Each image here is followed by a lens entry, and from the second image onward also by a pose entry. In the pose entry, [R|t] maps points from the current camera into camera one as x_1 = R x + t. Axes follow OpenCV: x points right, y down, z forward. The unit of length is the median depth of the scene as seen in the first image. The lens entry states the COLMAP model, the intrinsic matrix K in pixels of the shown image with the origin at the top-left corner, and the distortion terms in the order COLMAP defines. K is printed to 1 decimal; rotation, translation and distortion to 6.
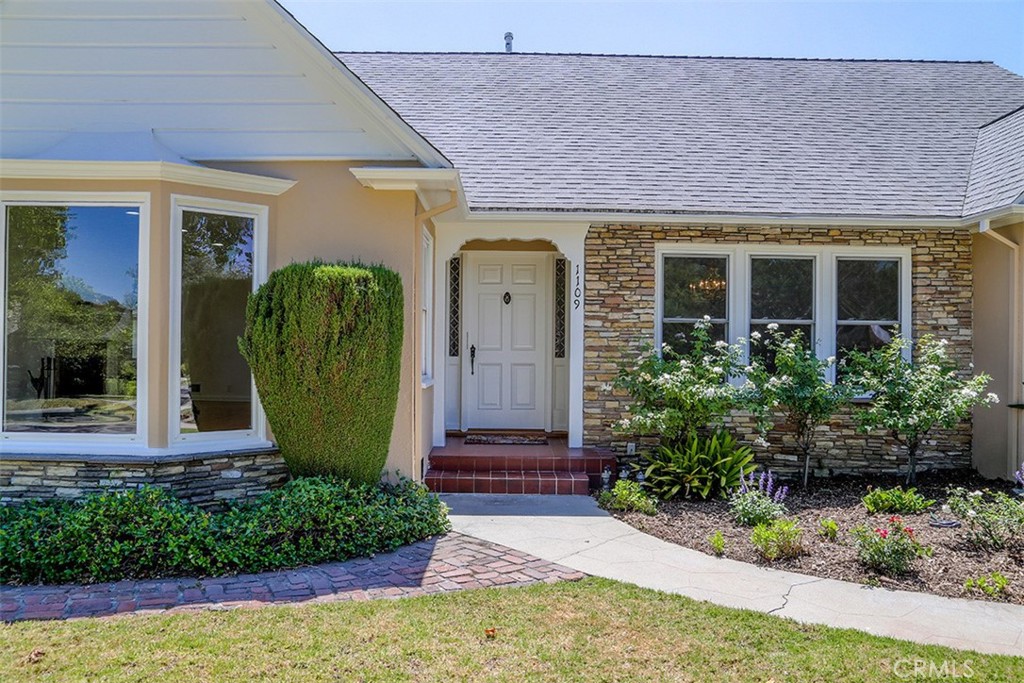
lens RADIAL K [[580.1, 0, 576.0], [0, 580.1, 335.9], [0, 0, 1]] dist [-0.013225, 0.000261]
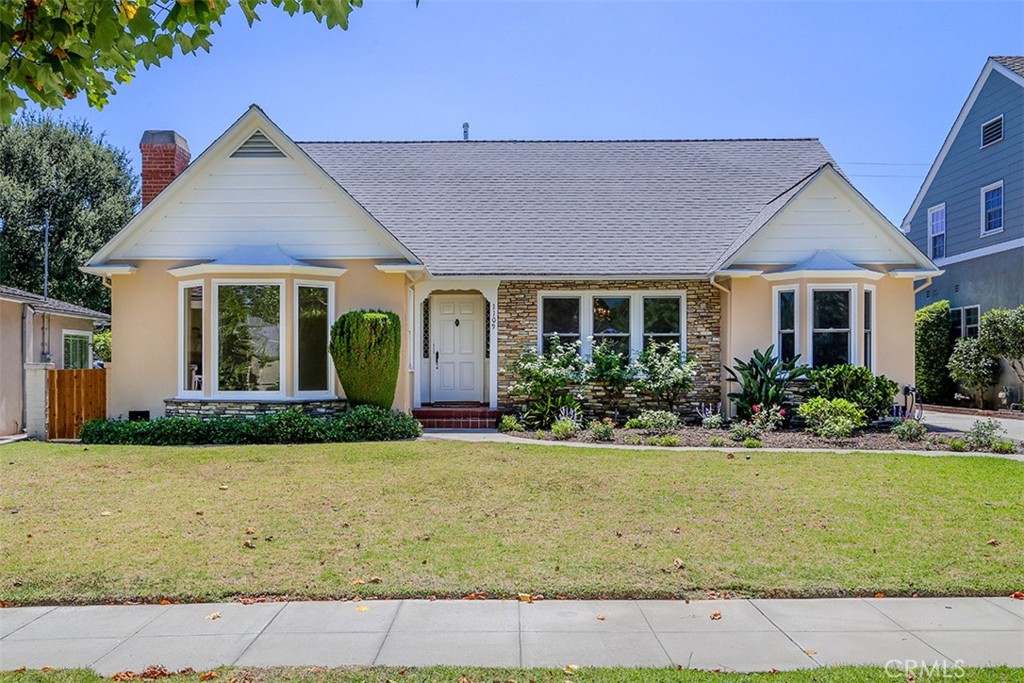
lens RADIAL K [[947.8, 0, 511.2], [0, 947.8, 344.8], [0, 0, 1]] dist [0.002744, 0.000000]
pose [[0.990680, -0.011951, -0.135688, 0.452637], [0.009497, 0.999780, -0.018715, 0.056884], [0.135882, 0.017252, 0.990575, -1.876147]]
